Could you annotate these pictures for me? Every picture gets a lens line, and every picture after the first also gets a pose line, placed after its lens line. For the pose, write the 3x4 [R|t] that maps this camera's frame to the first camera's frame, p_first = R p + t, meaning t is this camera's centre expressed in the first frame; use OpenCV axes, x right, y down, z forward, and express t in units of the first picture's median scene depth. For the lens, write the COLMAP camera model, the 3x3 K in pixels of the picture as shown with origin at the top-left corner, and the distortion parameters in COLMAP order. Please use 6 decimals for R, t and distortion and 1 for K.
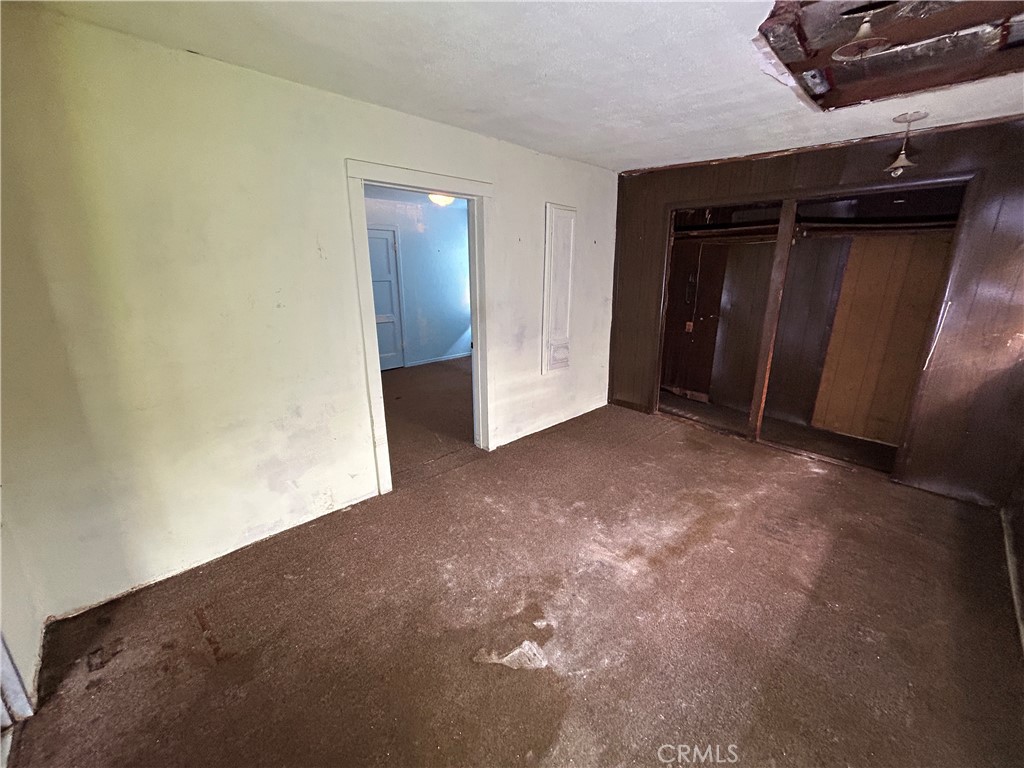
lens RADIAL K [[411.4, 0, 510.1], [0, 411.4, 382.5], [0, 0, 1]] dist [-0.000443, 0.000992]
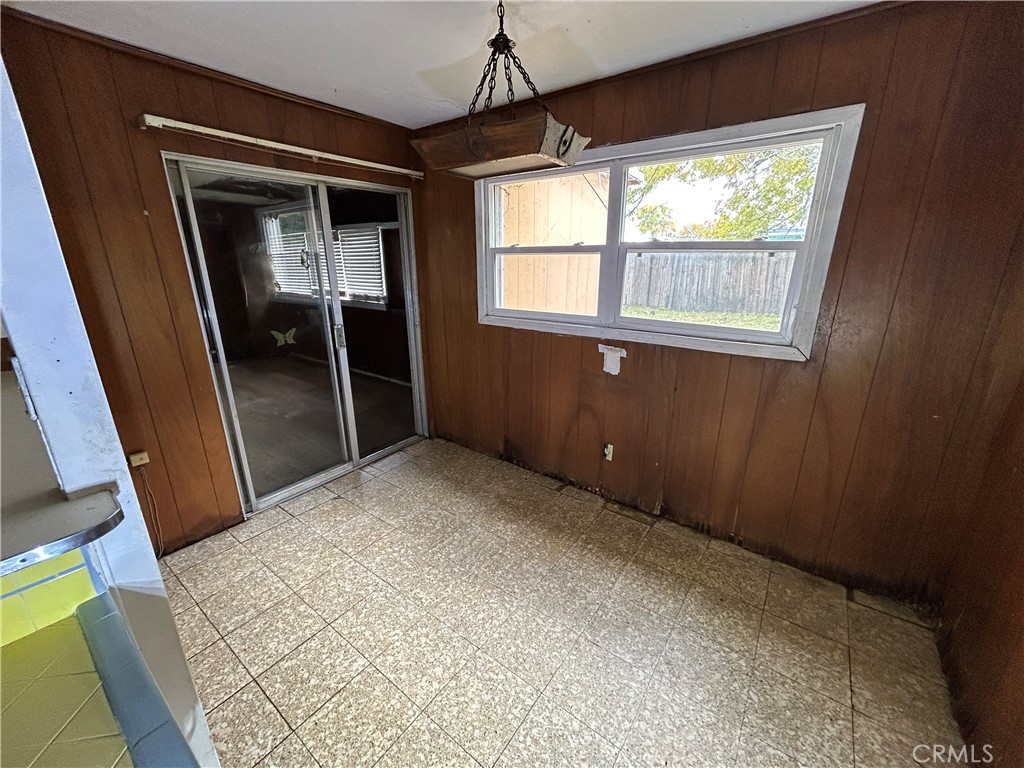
lens RADIAL K [[411.4, 0, 510.1], [0, 411.4, 382.5], [0, 0, 1]] dist [-0.000443, 0.000992]
pose [[-0.155481, -0.280754, 0.947102, -1.637231], [0.265315, 0.911666, 0.313805, 0.028707], [-0.951543, 0.300071, -0.067259, -0.116273]]
